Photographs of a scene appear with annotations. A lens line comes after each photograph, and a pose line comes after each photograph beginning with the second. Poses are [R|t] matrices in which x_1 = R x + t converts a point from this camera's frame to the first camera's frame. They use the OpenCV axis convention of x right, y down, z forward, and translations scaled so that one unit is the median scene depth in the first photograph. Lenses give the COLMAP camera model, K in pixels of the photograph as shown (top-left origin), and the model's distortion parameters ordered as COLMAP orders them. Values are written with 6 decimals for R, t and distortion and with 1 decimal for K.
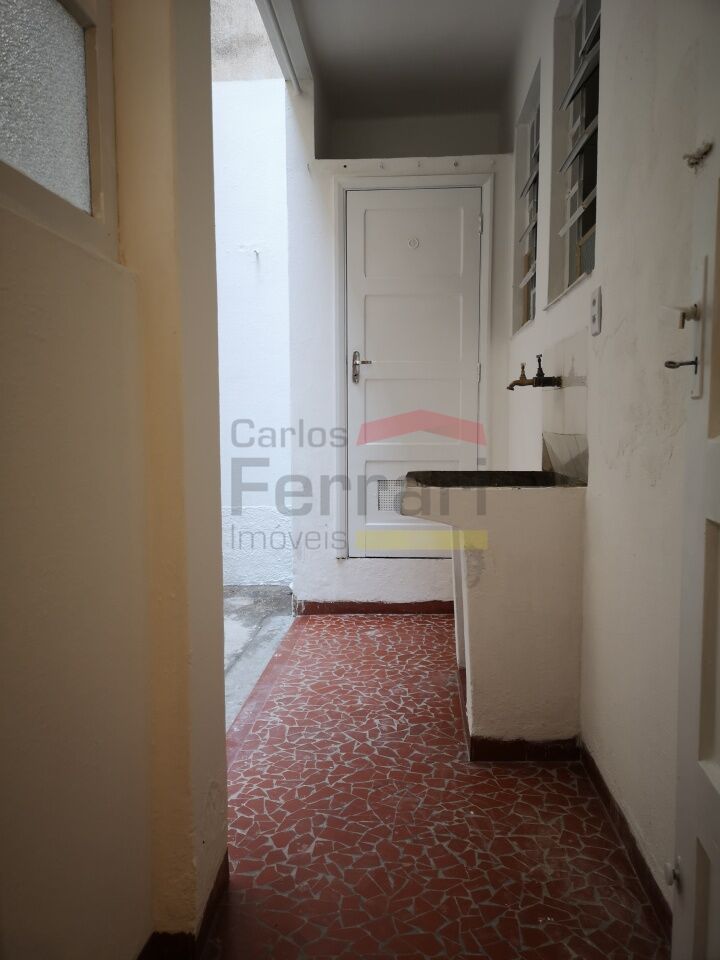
lens RADIAL K [[740.2, 0, 359.6], [0, 740.2, 482.6], [0, 0, 1]] dist [0.011541, -0.003332]
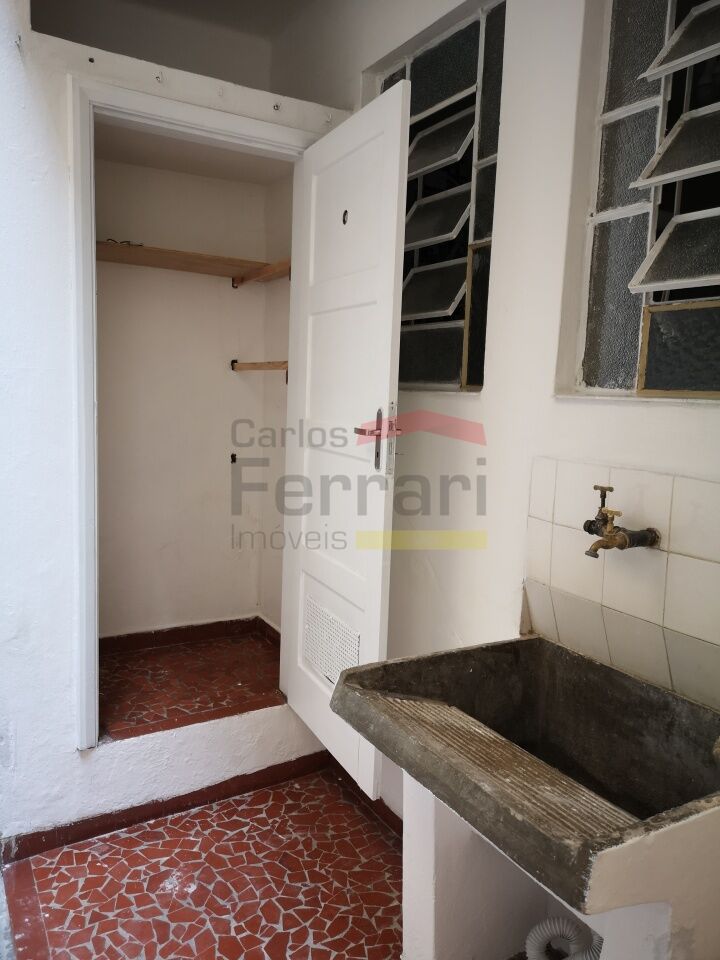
lens RADIAL K [[740.2, 0, 361.9], [0, 740.2, 477.6], [0, 0, 1]] dist [0.011541, -0.003332]
pose [[0.824435, -0.036388, 0.564786, -0.180364], [0.008571, 0.998619, 0.051828, -0.148671], [-0.565892, -0.037888, 0.823608, 0.432544]]
